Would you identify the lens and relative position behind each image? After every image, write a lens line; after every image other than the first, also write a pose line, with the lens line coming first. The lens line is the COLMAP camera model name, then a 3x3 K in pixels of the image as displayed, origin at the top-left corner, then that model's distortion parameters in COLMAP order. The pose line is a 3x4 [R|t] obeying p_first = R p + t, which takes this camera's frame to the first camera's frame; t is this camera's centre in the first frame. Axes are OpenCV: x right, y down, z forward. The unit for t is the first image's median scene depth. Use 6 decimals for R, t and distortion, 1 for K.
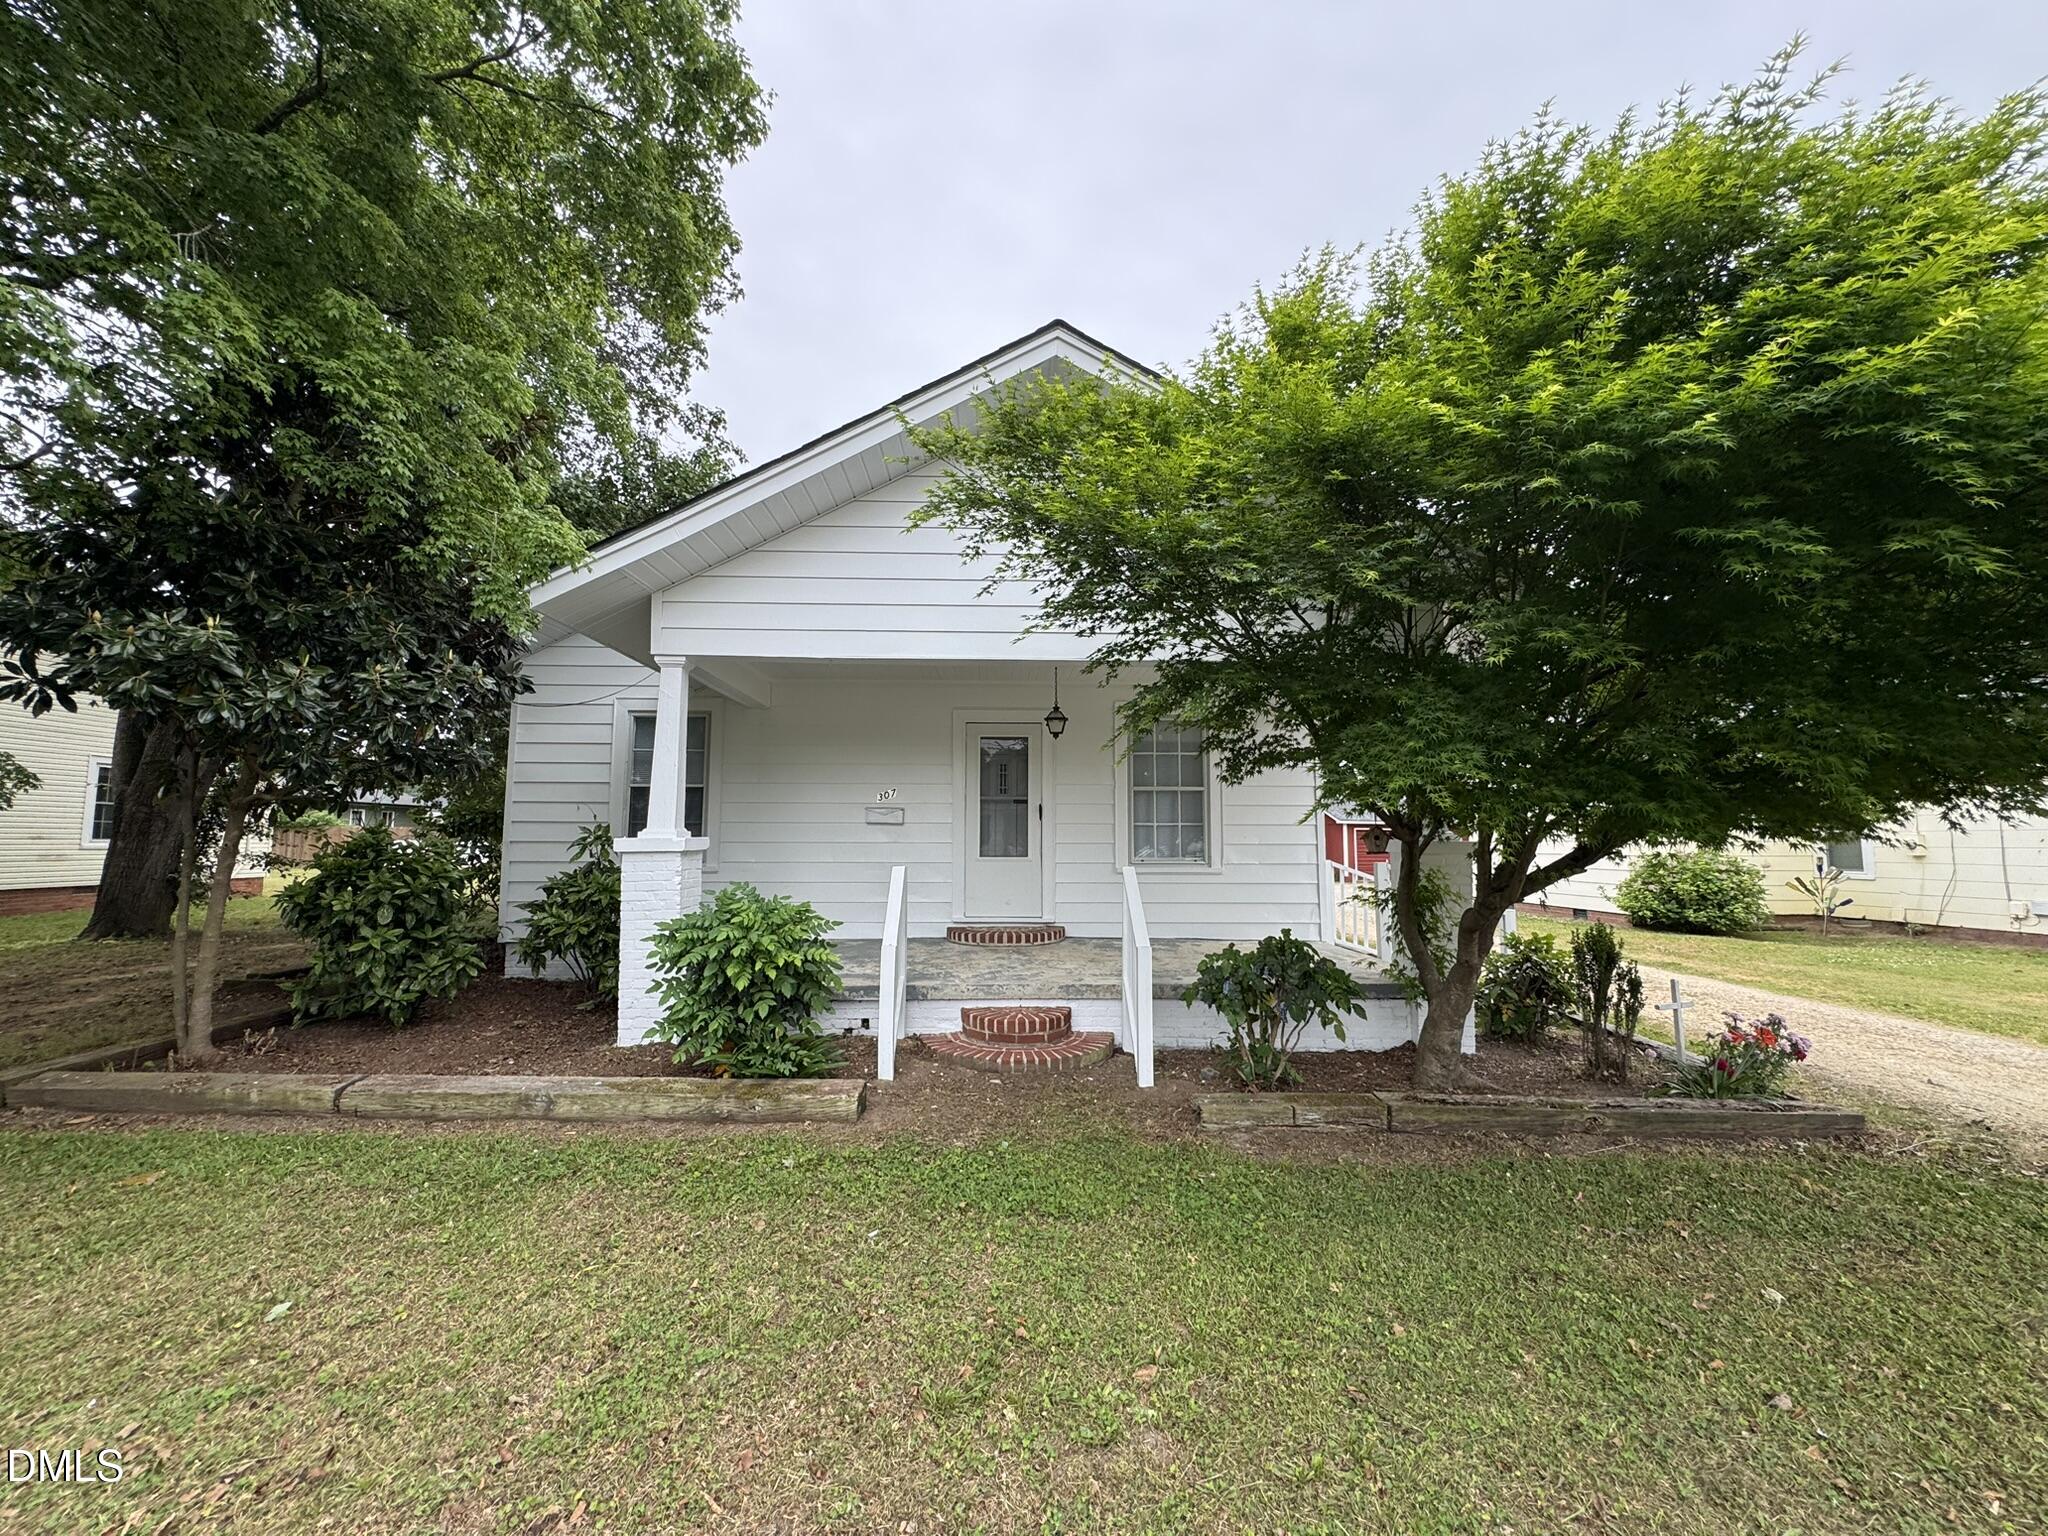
lens RADIAL K [[817.8, 0, 1024.0], [0, 817.8, 768.0], [0, 0, 1]] dist [0.000063, -0.000041]
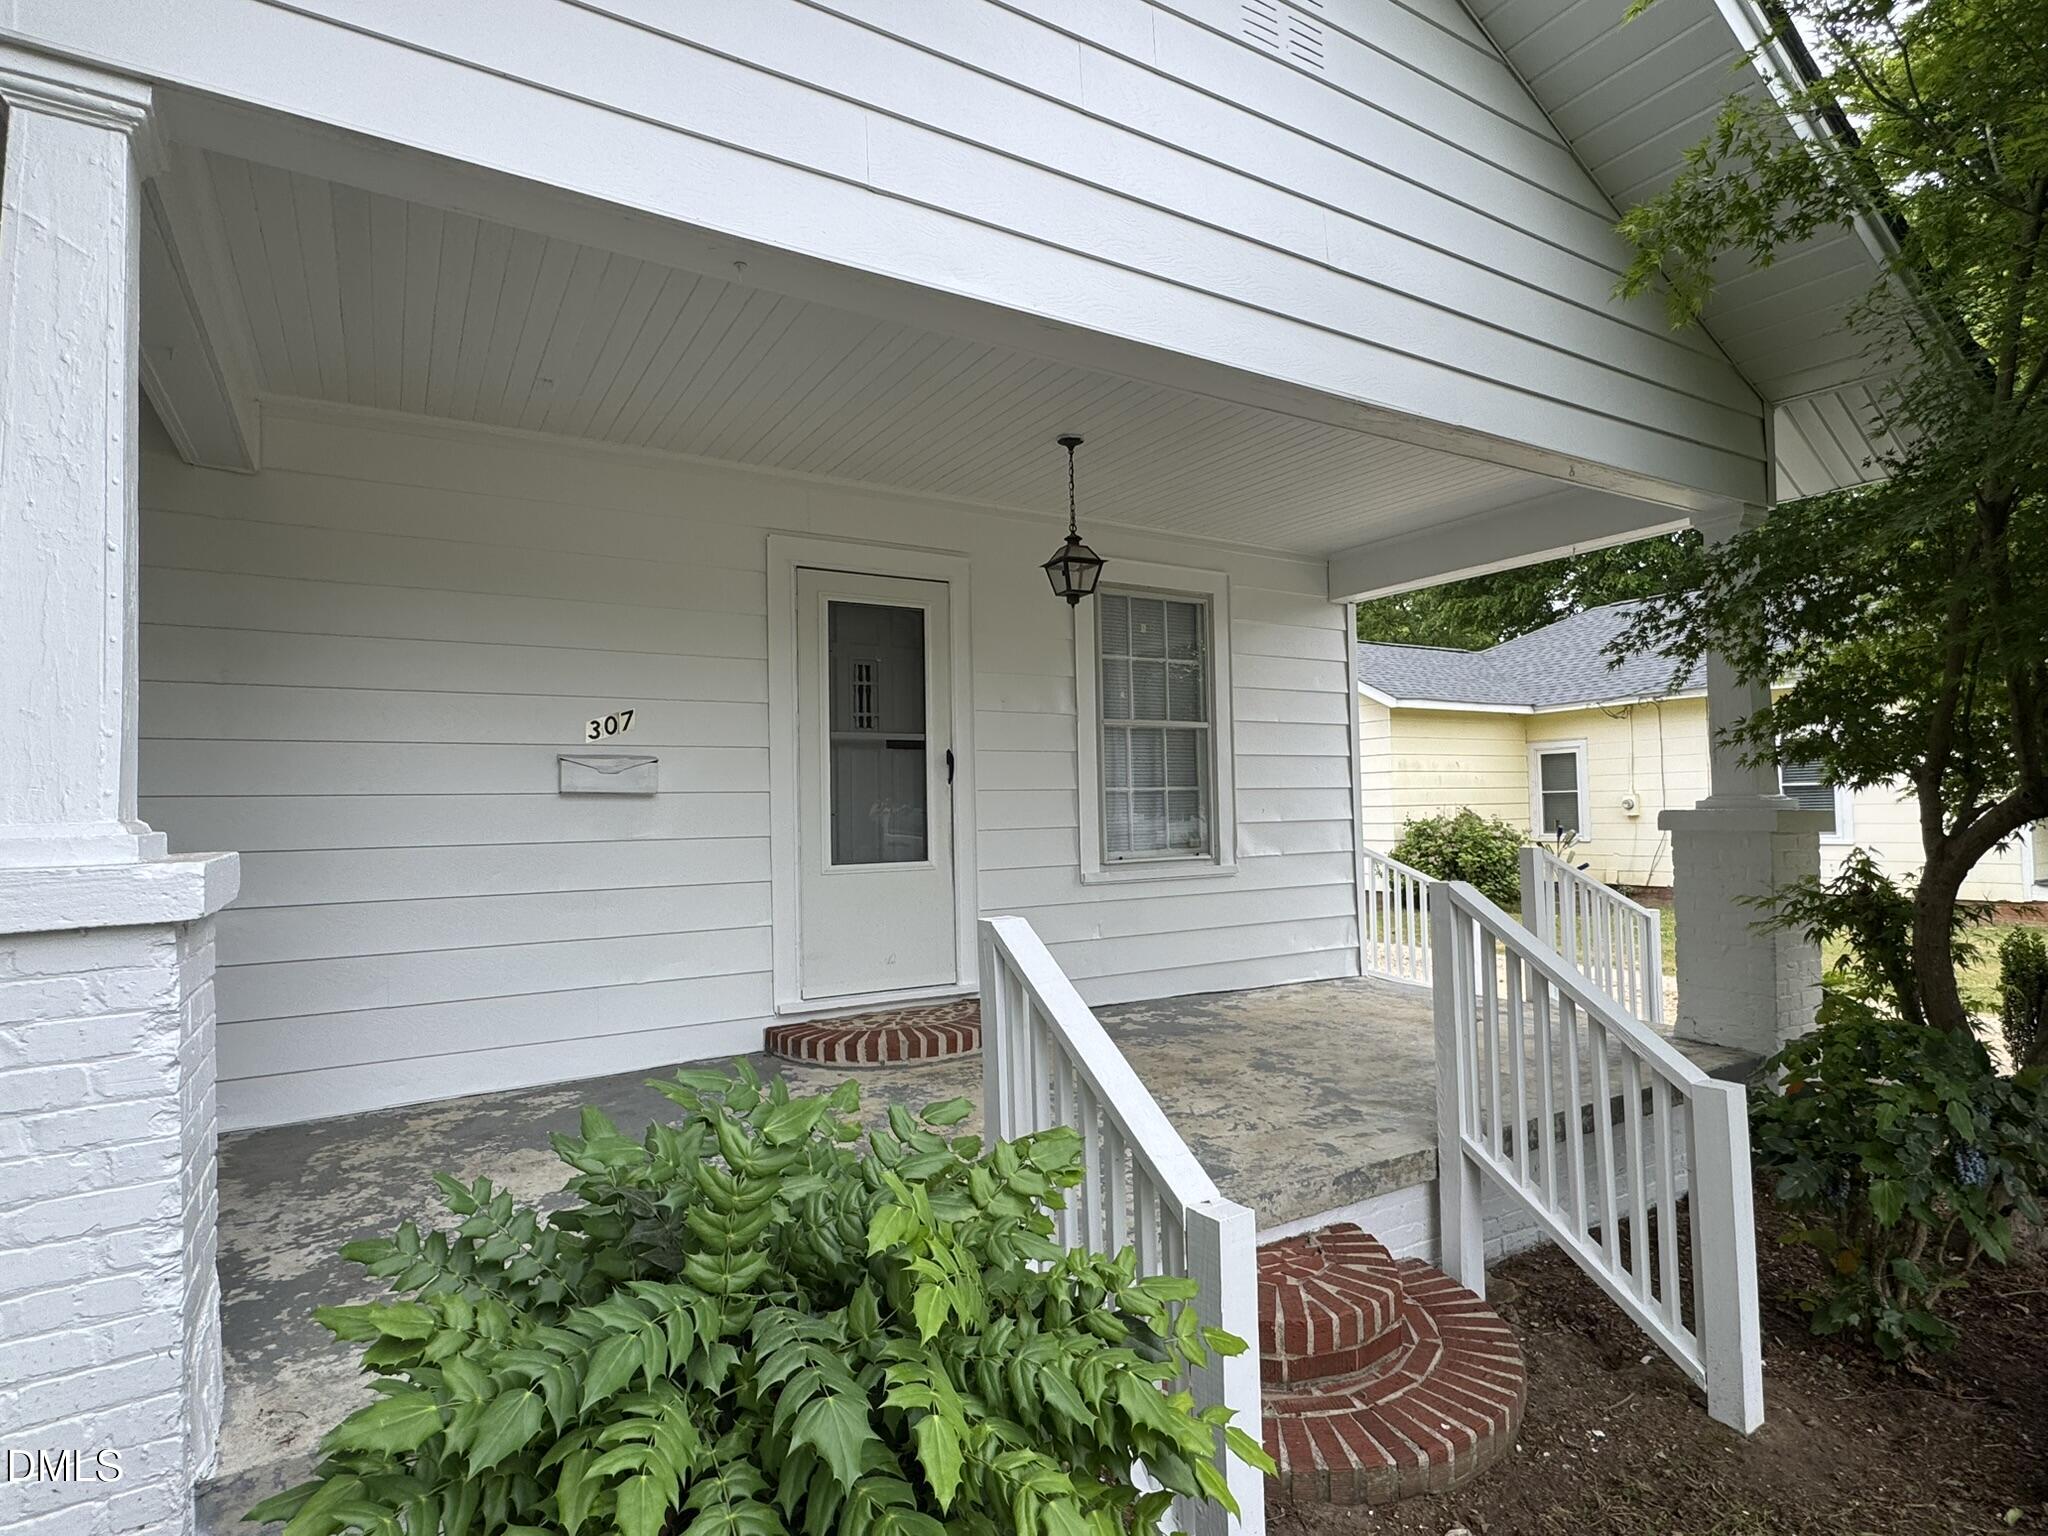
lens RADIAL K [[1055.6, 0, 1017.6], [0, 1055.6, 770.9], [0, 0, 1]] dist [-0.004247, -0.000094]
pose [[0.870144, -0.001704, 0.492794, -0.375682], [-0.021194, 0.998939, 0.040878, 0.045221], [-0.492341, -0.046014, 0.869185, 0.657480]]
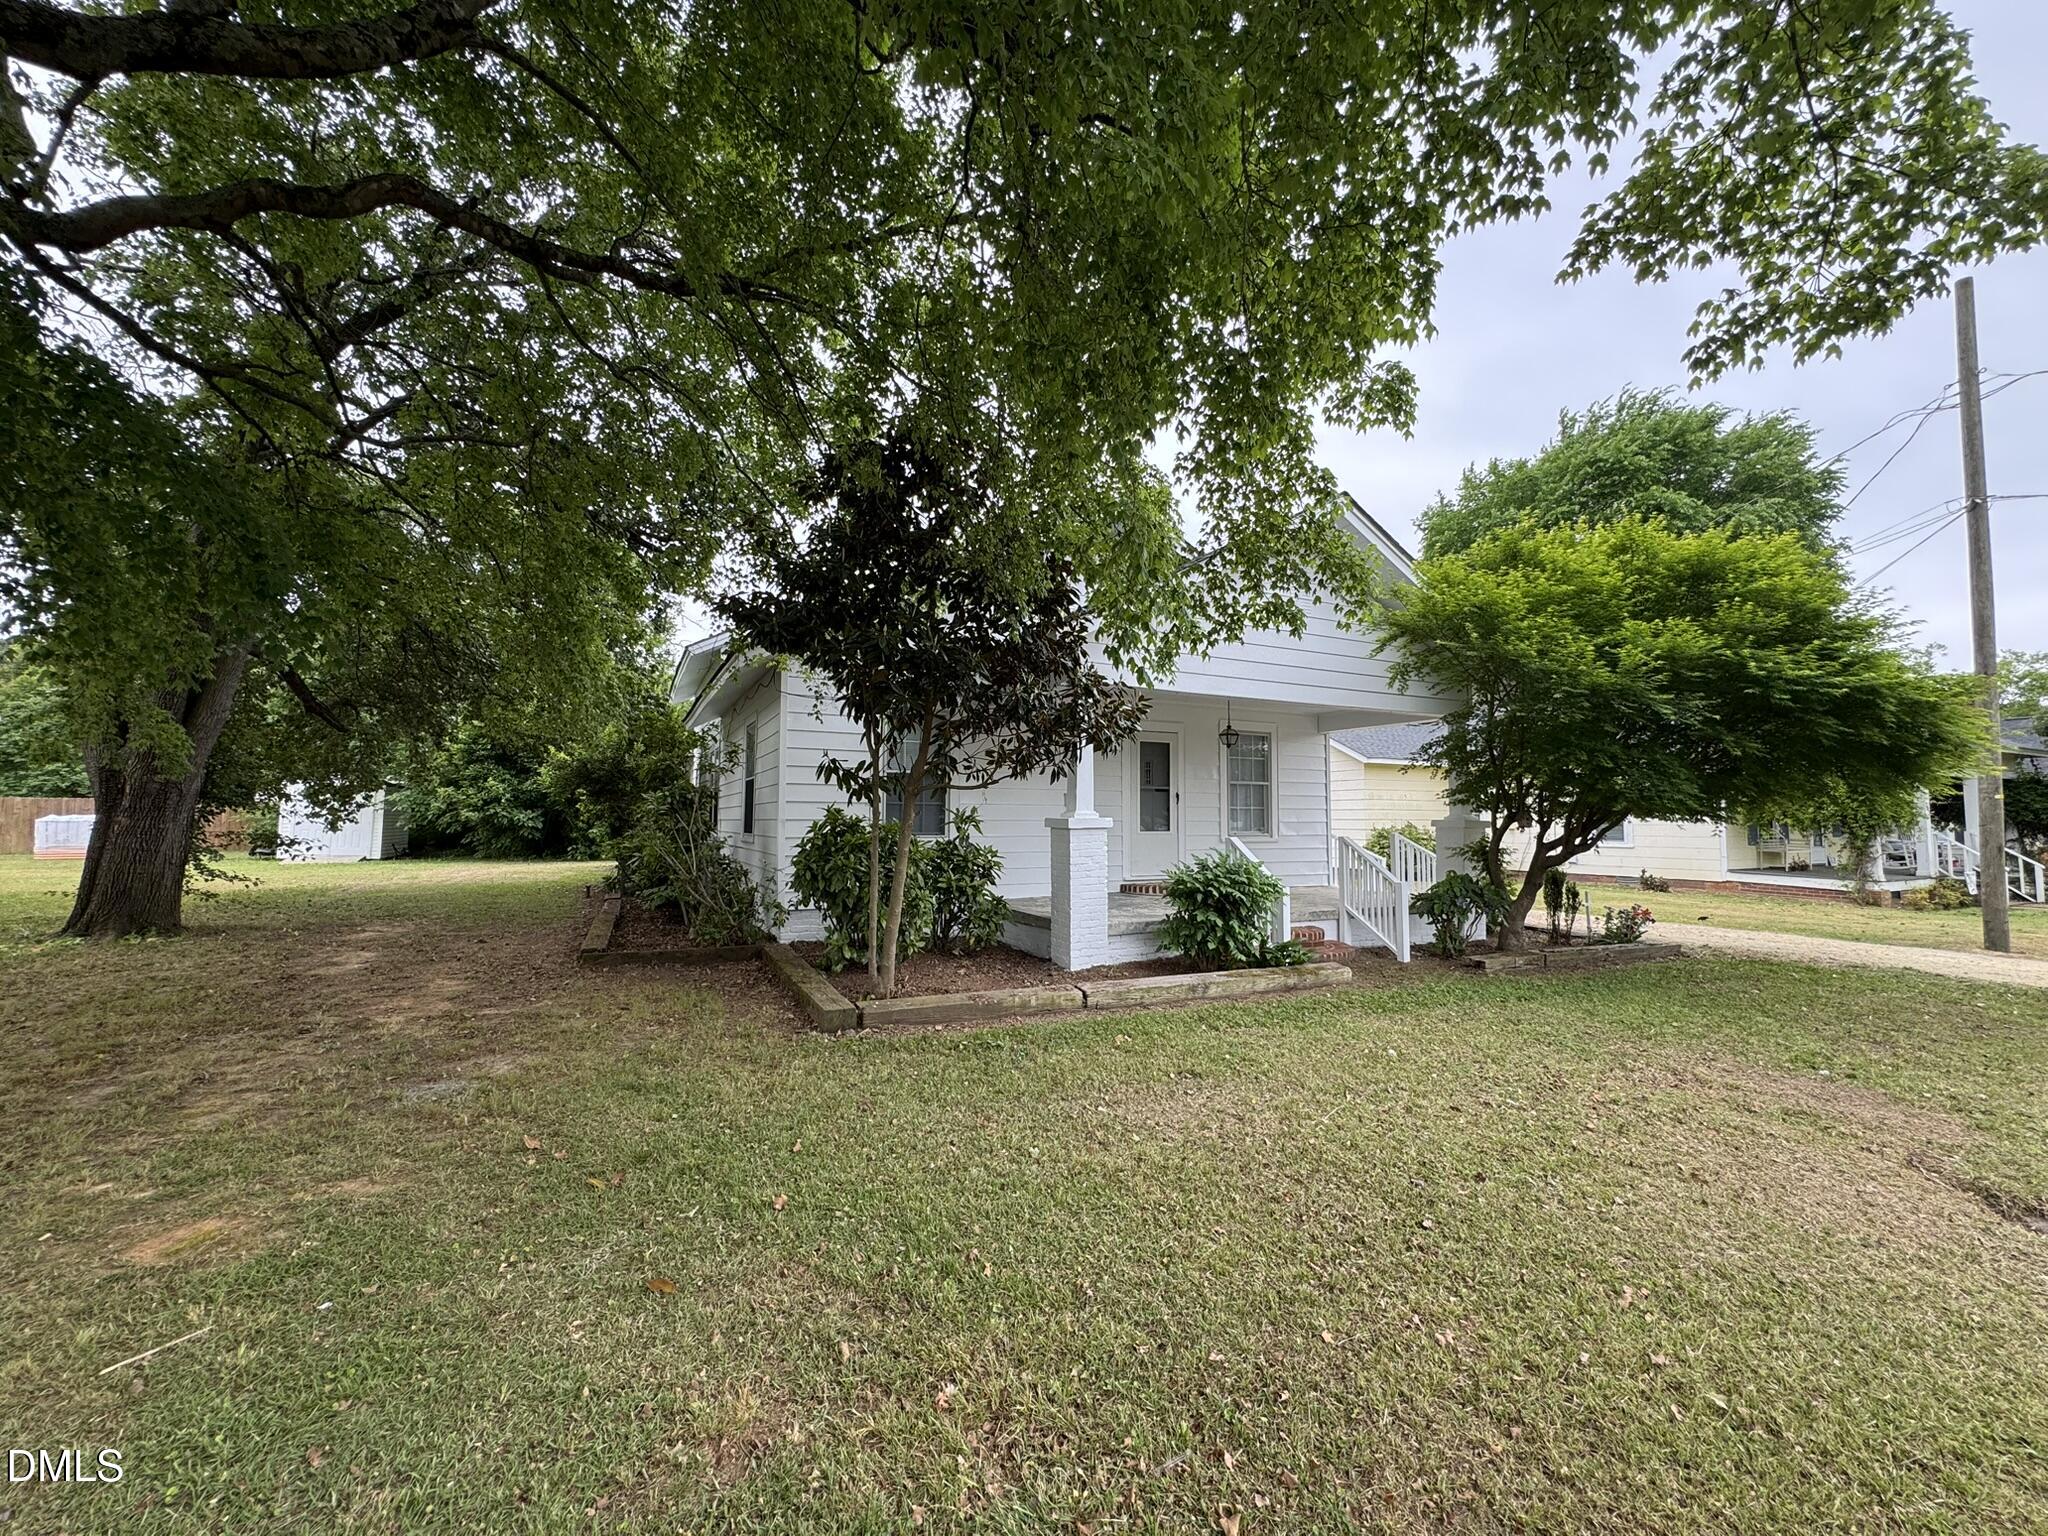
lens RADIAL K [[817.8, 0, 1024.0], [0, 817.8, 768.0], [0, 0, 1]] dist [0.000063, -0.000041]
pose [[0.907311, 0.027636, 0.419551, -1.172289], [-0.039339, 0.999040, 0.019267, -0.019275], [-0.418616, -0.033986, 0.907527, -0.190486]]
